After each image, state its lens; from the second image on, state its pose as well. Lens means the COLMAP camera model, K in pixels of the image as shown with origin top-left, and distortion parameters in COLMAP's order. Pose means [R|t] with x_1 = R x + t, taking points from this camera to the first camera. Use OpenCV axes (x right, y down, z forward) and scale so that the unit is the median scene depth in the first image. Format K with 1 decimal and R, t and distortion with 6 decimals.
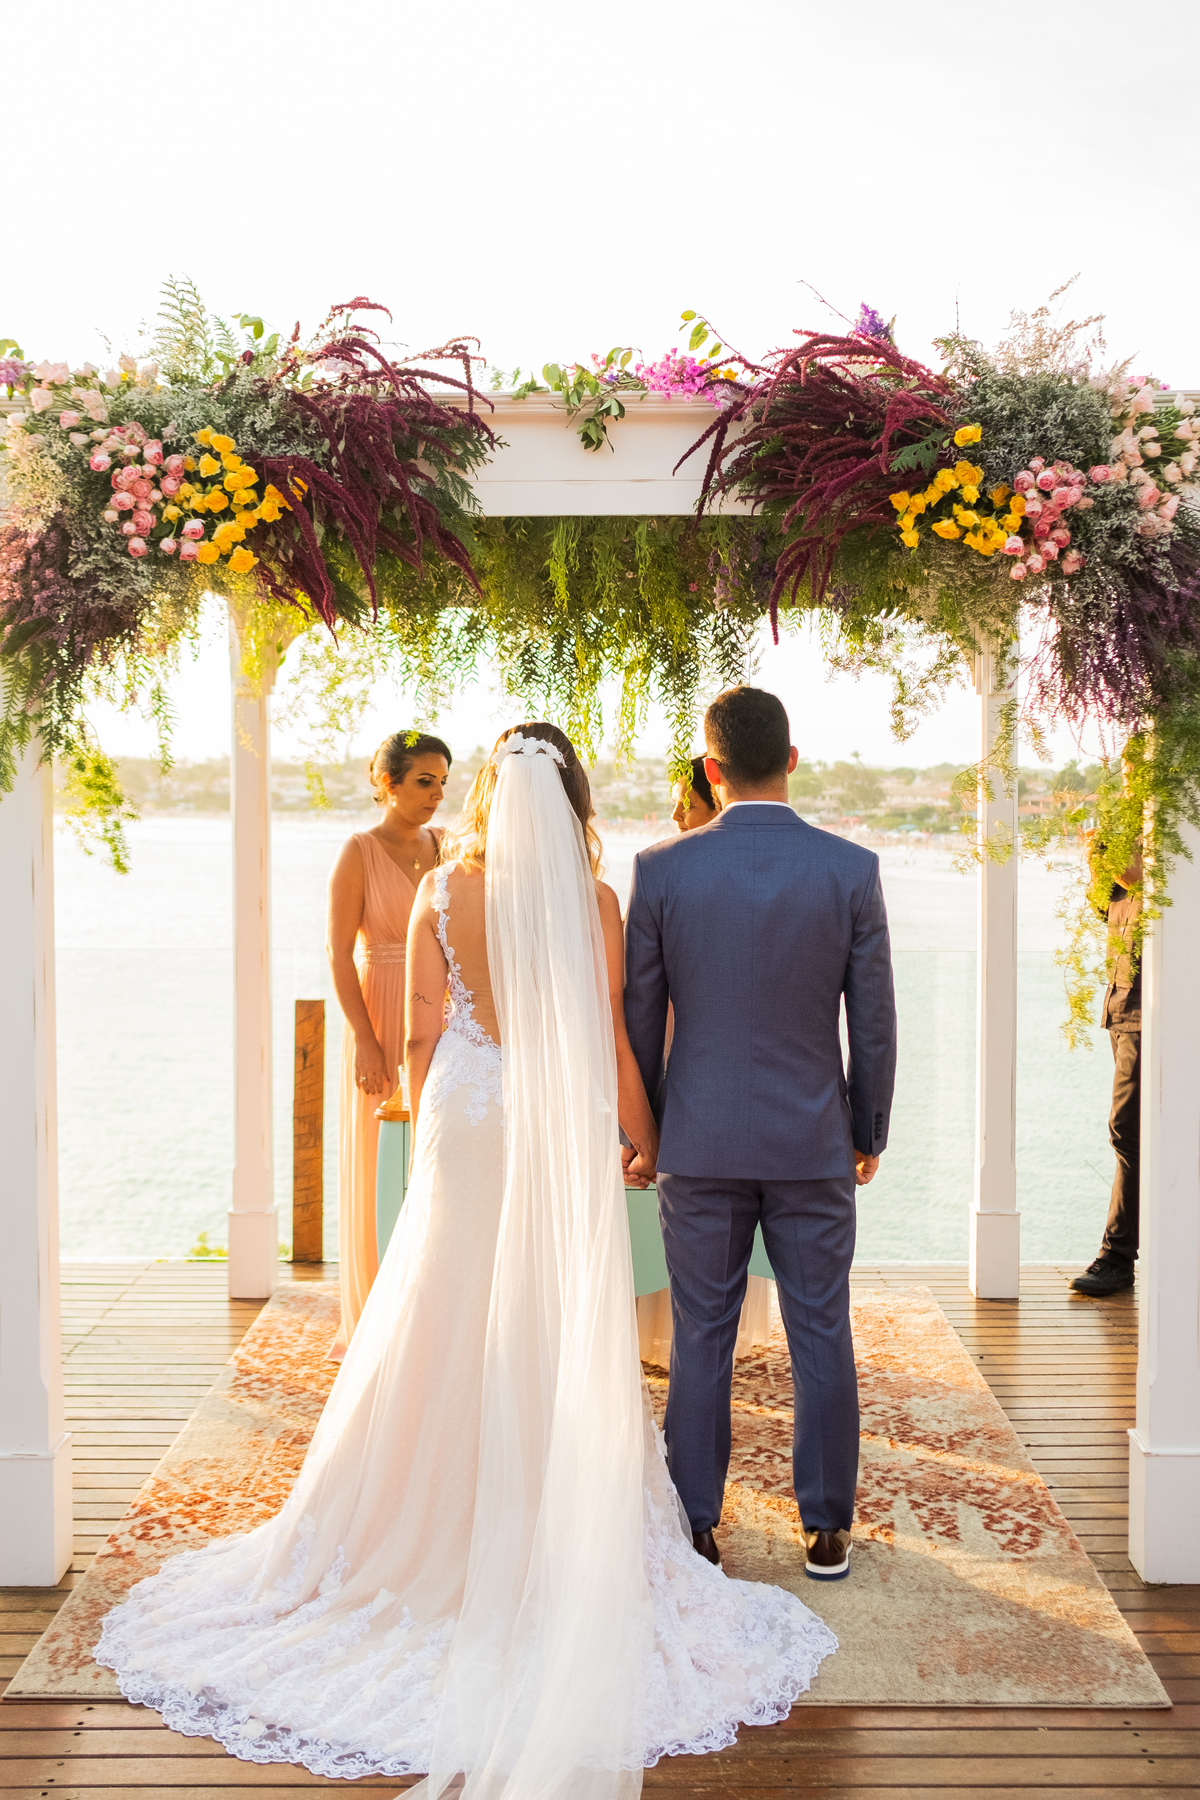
lens RADIAL K [[2000.9, 0, 600.4], [0, 2000.9, 867.1], [0, 0, 1]] dist [-0.060974, 0.000000]
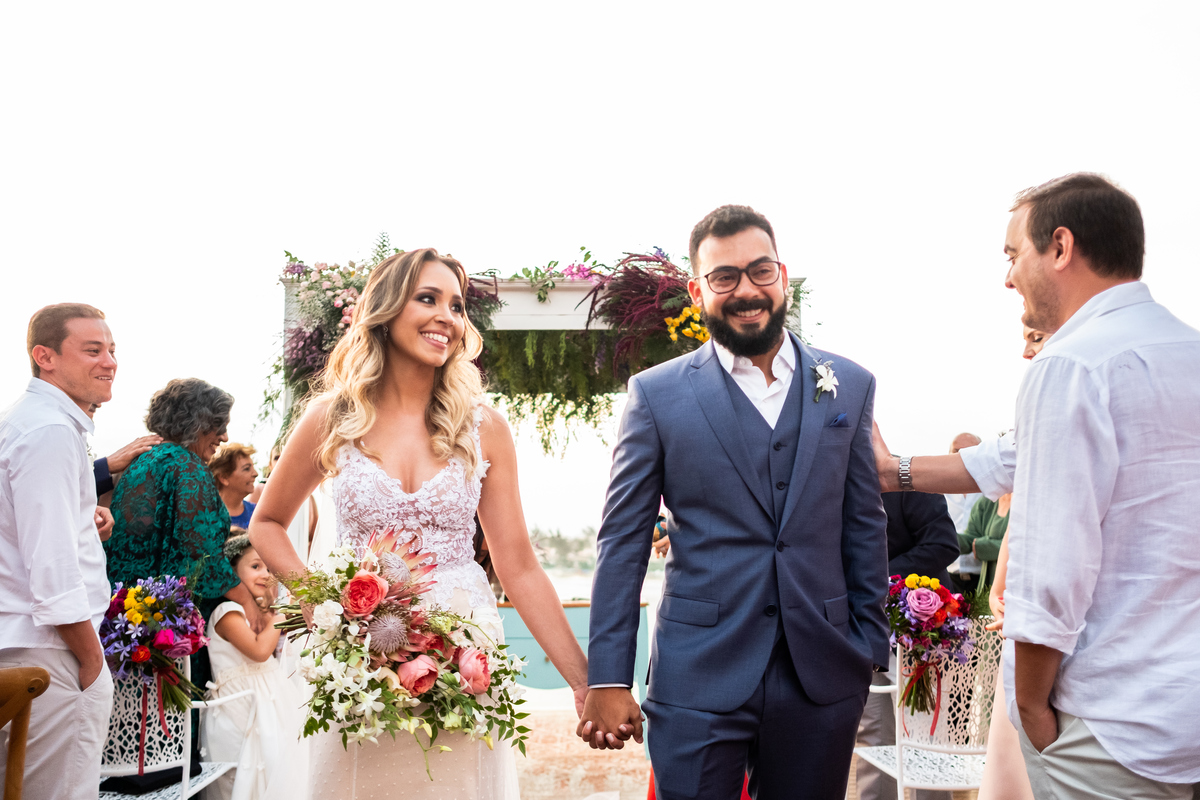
lens RADIAL K [[1149.3, 0, 607.3], [0, 1149.3, 390.4], [0, 0, 1]] dist [-0.001623, 0.000000]
pose [[0.999623, -0.003380, 0.027261, 0.037533], [0.008037, 0.984956, -0.172619, 0.139308], [-0.026267, 0.172773, 0.984611, -0.356261]]
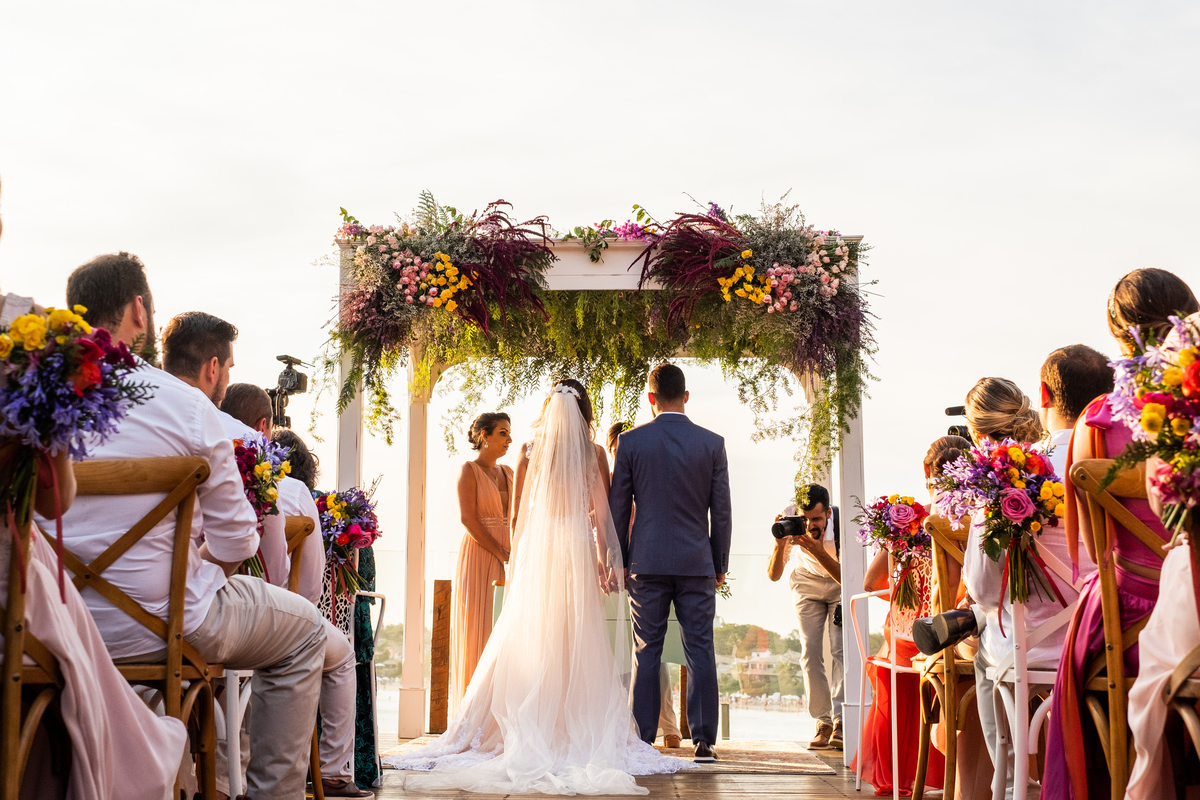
lens RADIAL K [[1738.6, 0, 602.4], [0, 1738.6, 399.8], [0, 0, 1]] dist [-0.019725, 0.000000]
pose [[0.999894, -0.001914, -0.014448, 0.035798], [-0.000259, 0.988849, -0.148922, 0.272570], [0.014572, 0.148910, 0.988743, -1.066172]]
